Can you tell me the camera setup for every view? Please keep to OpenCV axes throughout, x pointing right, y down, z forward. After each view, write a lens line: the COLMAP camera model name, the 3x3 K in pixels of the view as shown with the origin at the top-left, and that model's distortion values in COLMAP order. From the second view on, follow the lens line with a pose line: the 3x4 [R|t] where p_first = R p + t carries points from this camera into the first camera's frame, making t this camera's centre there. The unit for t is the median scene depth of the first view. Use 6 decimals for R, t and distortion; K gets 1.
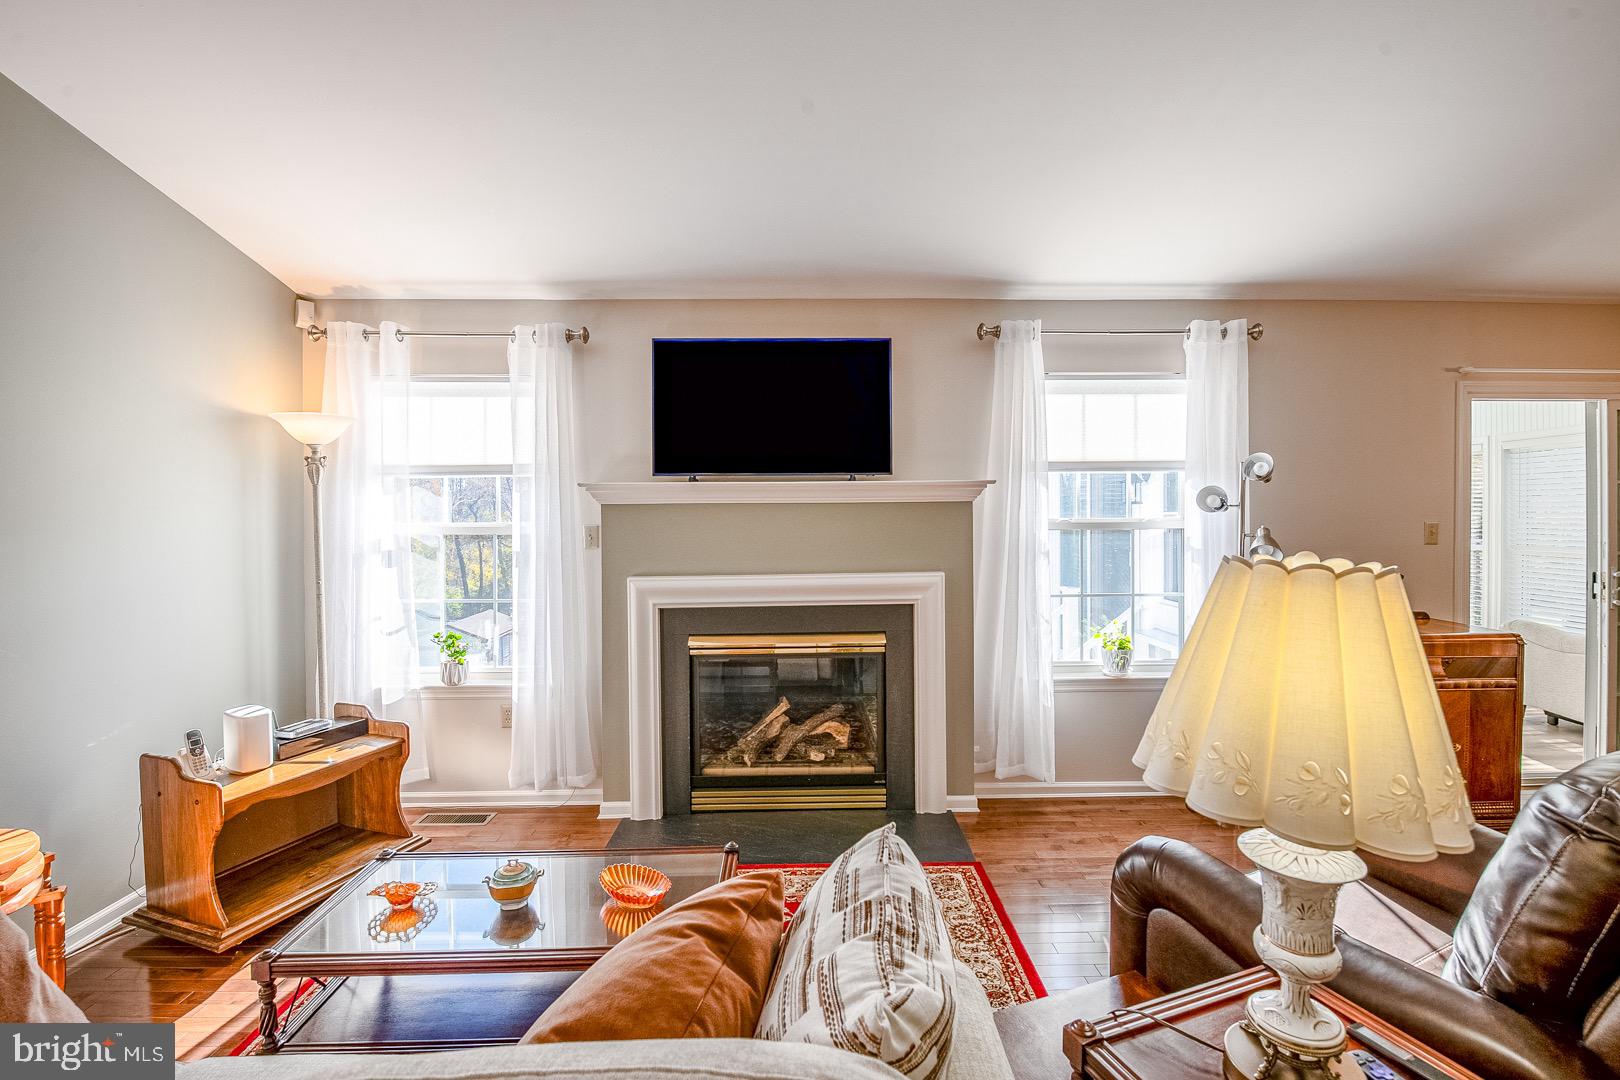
lens RADIAL K [[736.4, 0, 806.2], [0, 736.4, 520.6], [0, 0, 1]] dist [-0.001423, -0.000191]
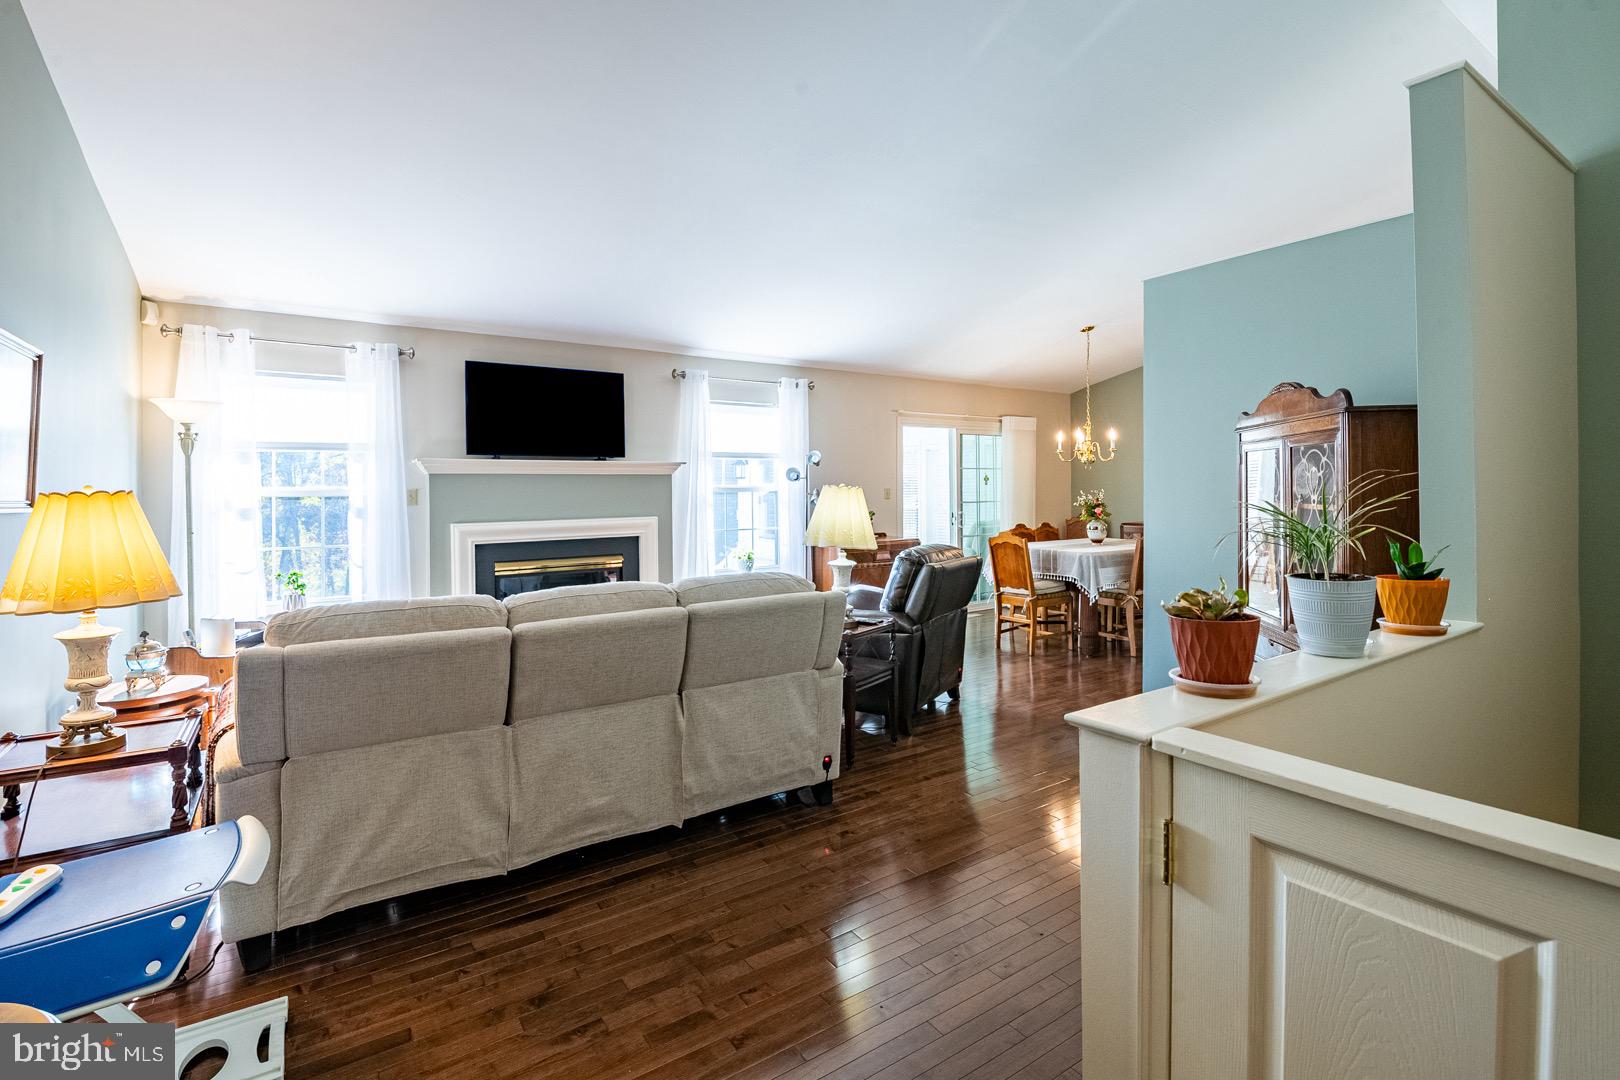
lens RADIAL K [[736.4, 0, 806.2], [0, 736.4, 520.6], [0, 0, 1]] dist [-0.001423, -0.000191]
pose [[0.842233, -0.022968, 0.538624, -0.427057], [0.009526, 0.999570, 0.027728, 0.035900], [-0.539029, -0.018222, 0.842090, -0.591678]]
